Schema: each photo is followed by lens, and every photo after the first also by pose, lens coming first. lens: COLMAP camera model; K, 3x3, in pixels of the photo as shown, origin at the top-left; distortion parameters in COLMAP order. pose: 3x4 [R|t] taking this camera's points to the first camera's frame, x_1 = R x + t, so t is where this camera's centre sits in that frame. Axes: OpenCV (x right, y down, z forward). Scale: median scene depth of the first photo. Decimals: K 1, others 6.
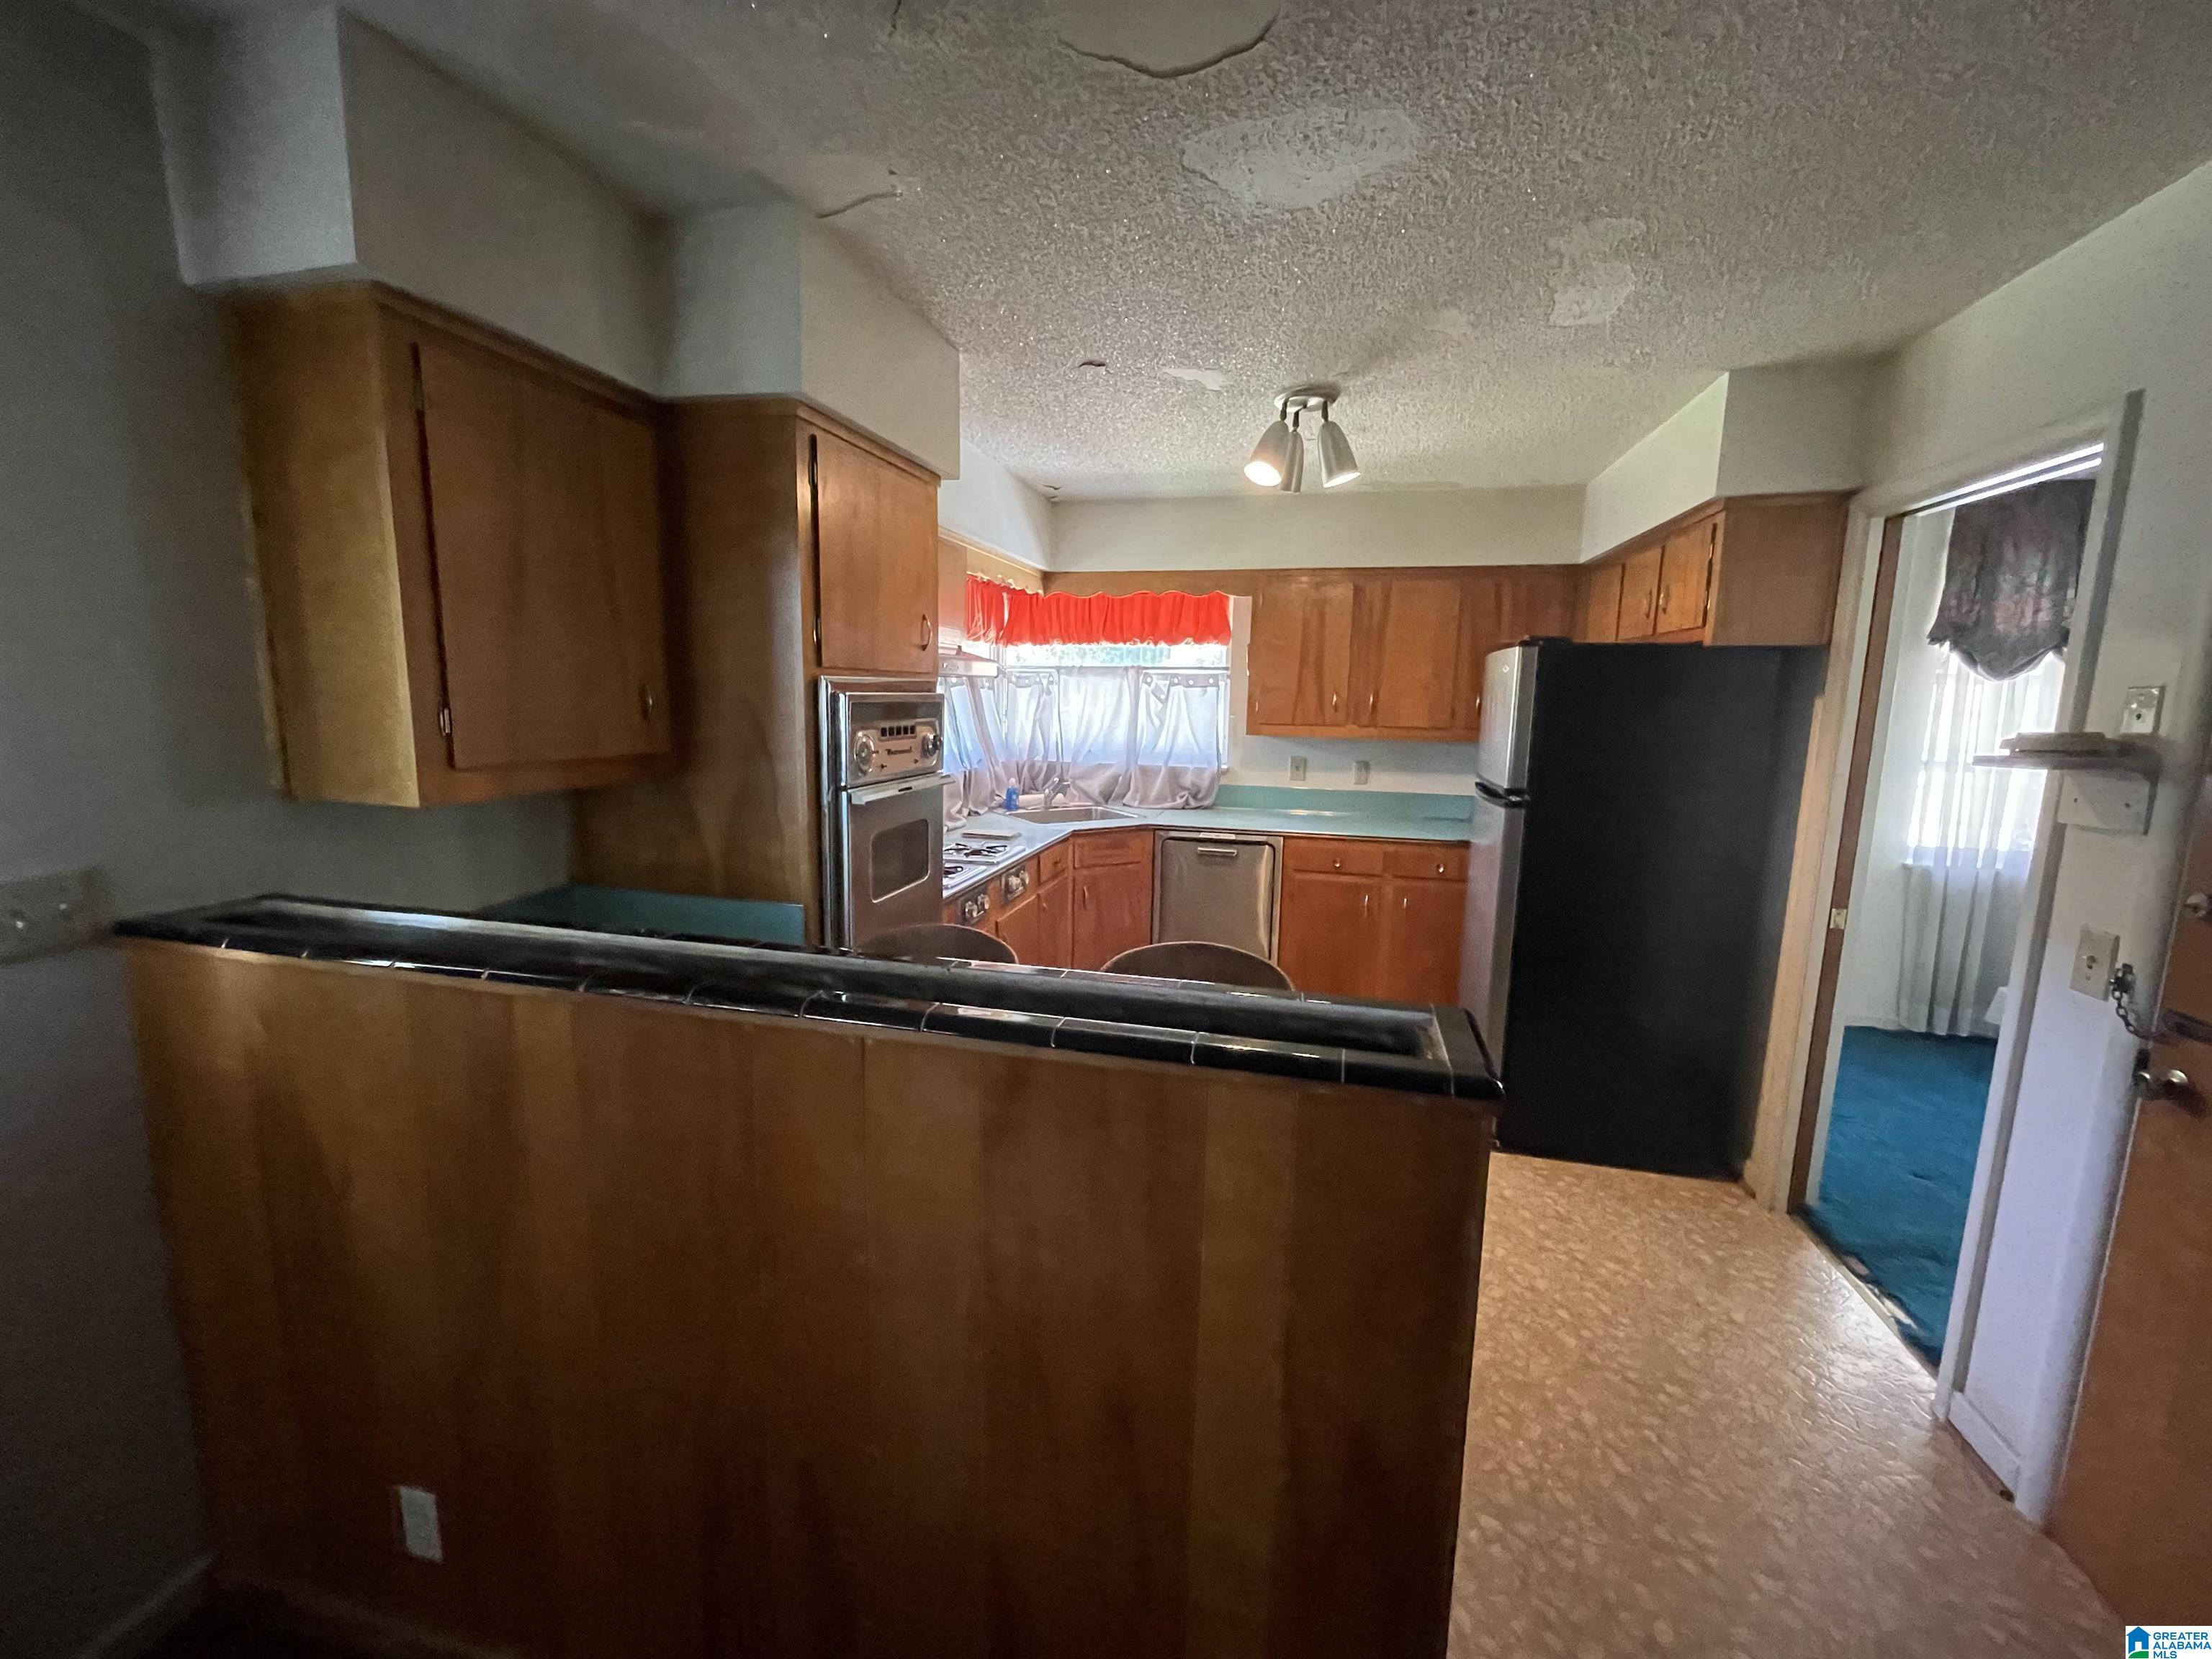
lens RADIAL K [[893.6, 0, 1114.2], [0, 893.6, 824.6], [0, 0, 1]] dist [-0.002739, 0.000040]
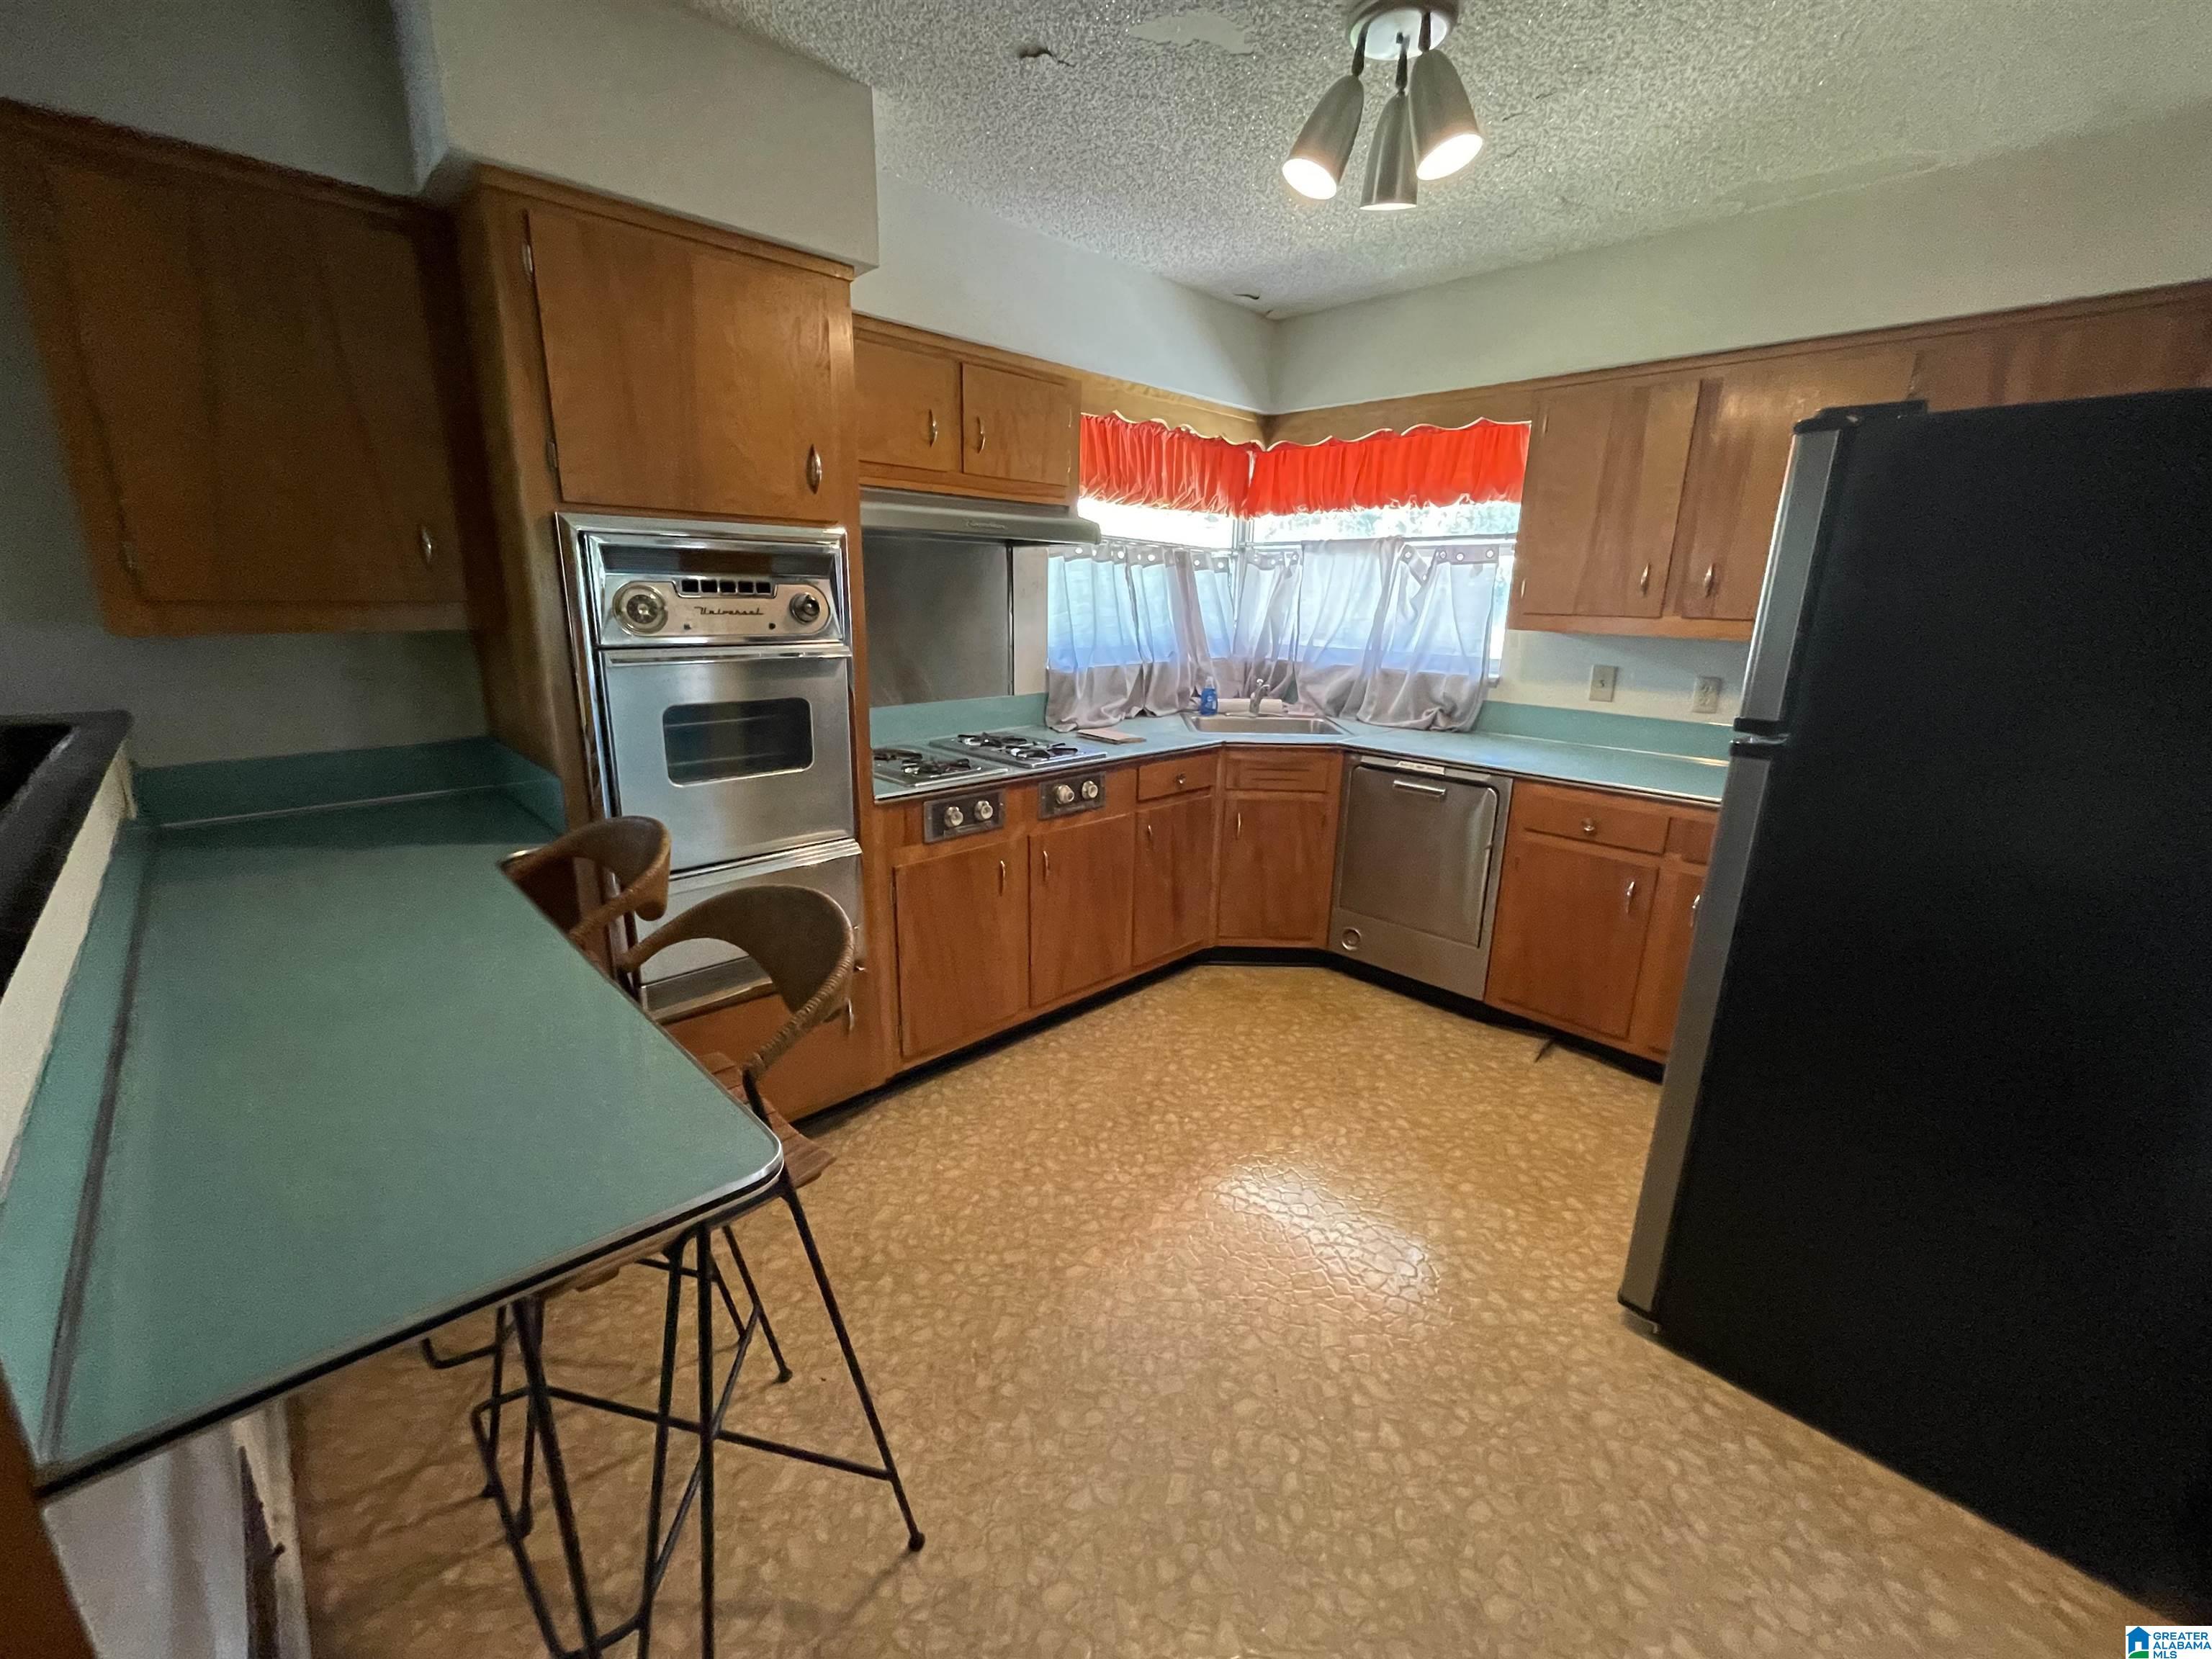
lens RADIAL K [[893.6, 0, 1103.9], [0, 893.6, 825.8], [0, 0, 1]] dist [-0.002739, 0.000040]
pose [[0.849780, 0.133109, -0.510054, 0.240926], [-0.082313, 0.989231, 0.121021, -0.006232], [0.520671, -0.060858, 0.851586, 0.212825]]
